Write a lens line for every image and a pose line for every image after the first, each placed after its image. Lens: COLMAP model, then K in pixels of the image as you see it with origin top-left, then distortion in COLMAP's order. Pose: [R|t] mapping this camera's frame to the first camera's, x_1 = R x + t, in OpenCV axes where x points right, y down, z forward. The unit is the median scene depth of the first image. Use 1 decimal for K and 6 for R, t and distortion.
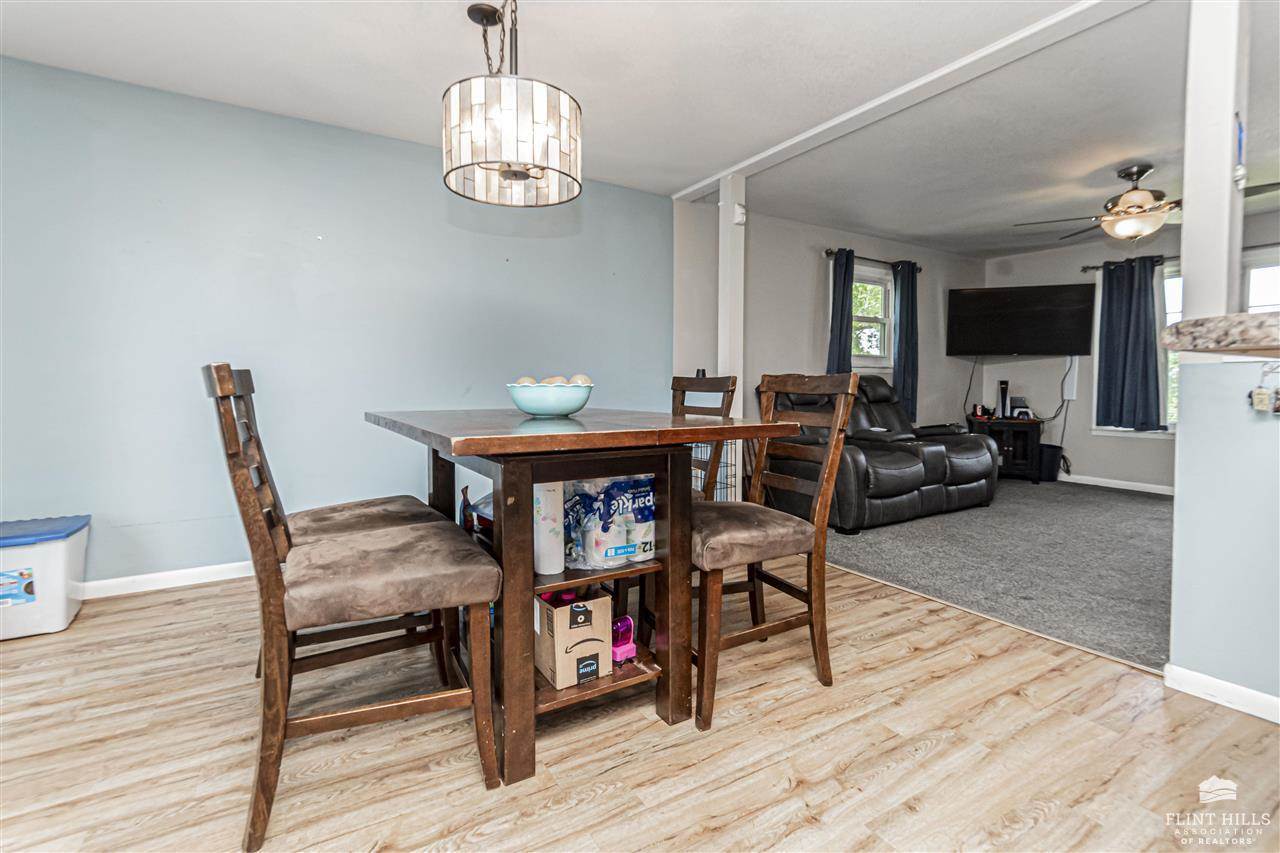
lens RADIAL K [[586.4, 0, 633.6], [0, 586.4, 404.3], [0, 0, 1]] dist [0.002735, 0.000390]
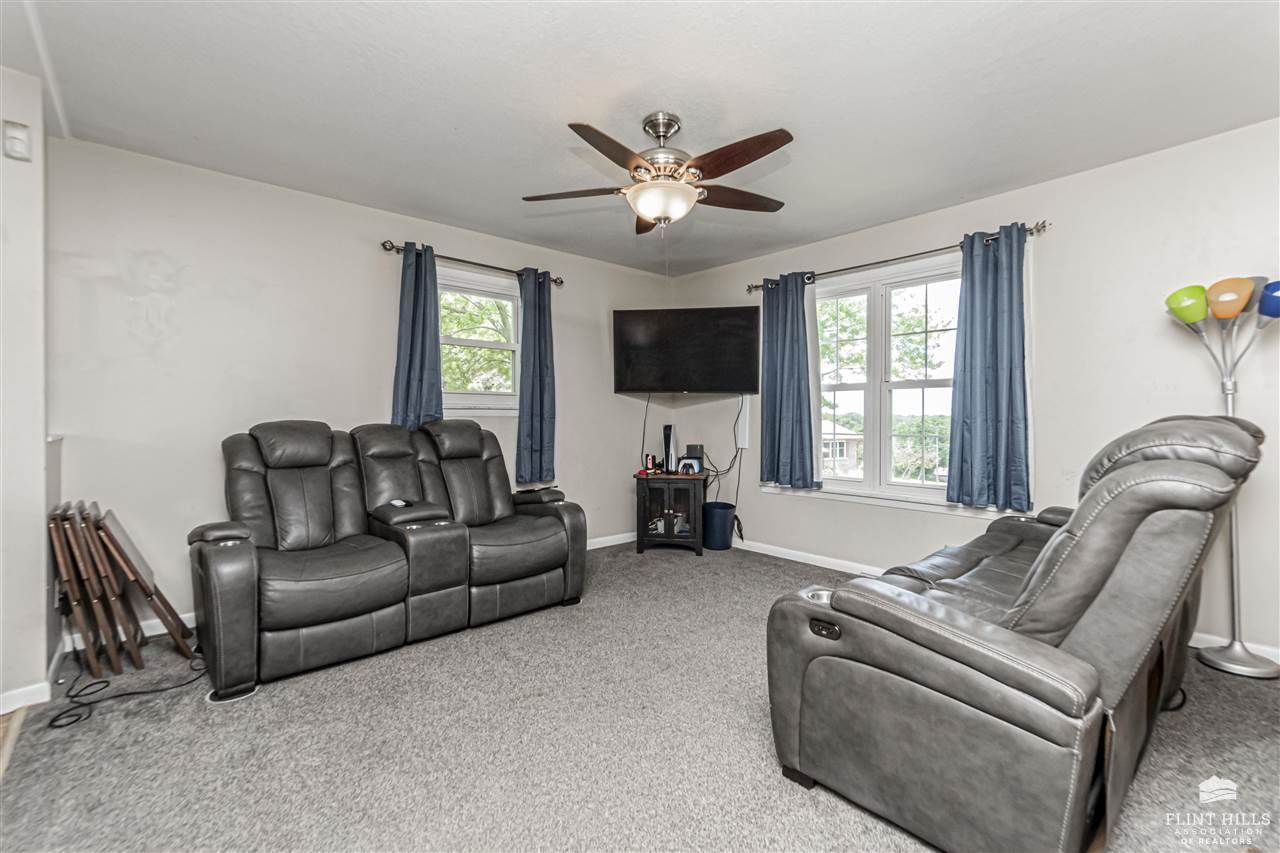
lens RADIAL K [[565.1, 0, 659.6], [0, 565.1, 427.4], [0, 0, 1]] dist [0.002660, 0.000352]
pose [[0.980930, -0.005787, 0.194274, 0.501289], [0.009778, 0.999760, -0.019594, -0.023795], [-0.194114, 0.021120, 0.980752, 0.262649]]
